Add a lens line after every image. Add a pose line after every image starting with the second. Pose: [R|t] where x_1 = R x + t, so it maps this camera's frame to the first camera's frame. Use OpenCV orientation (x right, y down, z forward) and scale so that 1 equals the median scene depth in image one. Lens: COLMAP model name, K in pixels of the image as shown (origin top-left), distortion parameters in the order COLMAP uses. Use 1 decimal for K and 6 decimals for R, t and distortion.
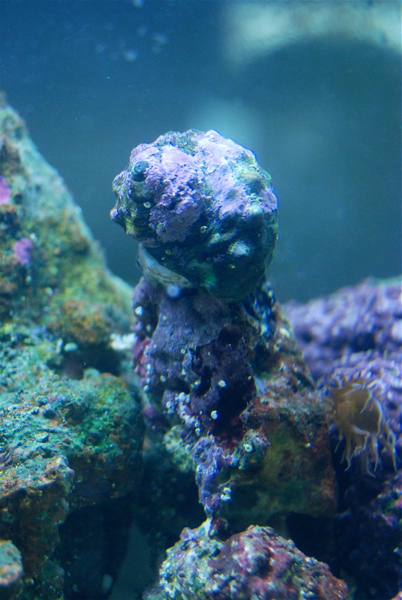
lens RADIAL K [[1247.2, 0, 201.0], [0, 1247.2, 300.0], [0, 0, 1]] dist [-0.042541, -0.099786]
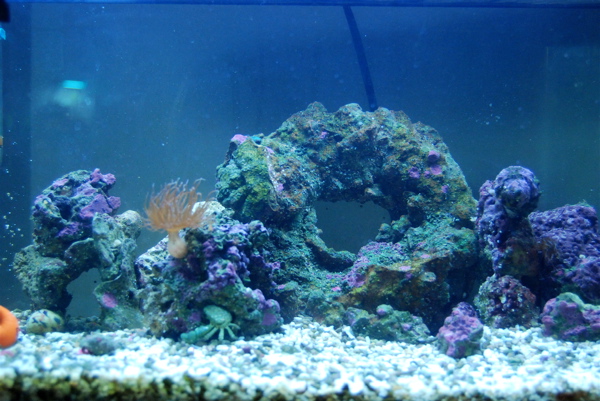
lens RADIAL K [[920.5, 0, 300.0], [0, 920.5, 200.5], [0, 0, 1]] dist [-0.124924, -0.013570]
pose [[0.936769, 0.041573, -0.347470, 0.343559], [-0.050835, 0.998552, -0.017577, 0.052043], [0.346236, 0.034129, 0.937526, -1.390360]]
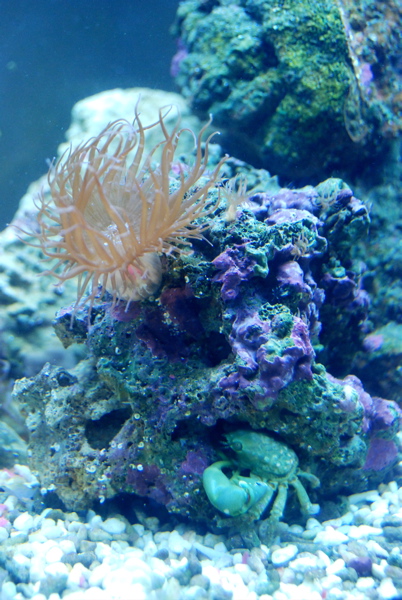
lens RADIAL K [[1416.3, 0, 201.0], [0, 1416.3, 300.0], [0, 0, 1]] dist [0.010275, 0.131667]
pose [[0.983792, 0.101728, -0.147666, -0.464625], [-0.066195, 0.971369, 0.228170, -0.110807], [0.166650, -0.214697, 0.962358, -0.562612]]
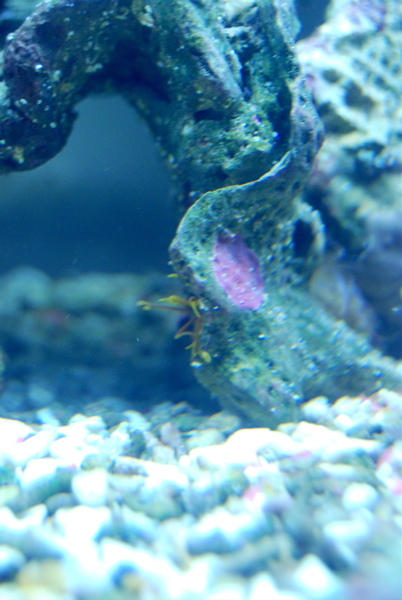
lens RADIAL K [[1411.0, 0, 201.0], [0, 1411.0, 300.0], [0, 0, 1]] dist [-0.277627, -0.042538]
pose [[0.979074, 0.135447, -0.151881, -0.795299], [-0.093111, 0.961784, 0.257491, 0.108330], [0.180953, -0.237961, 0.954270, -0.110448]]
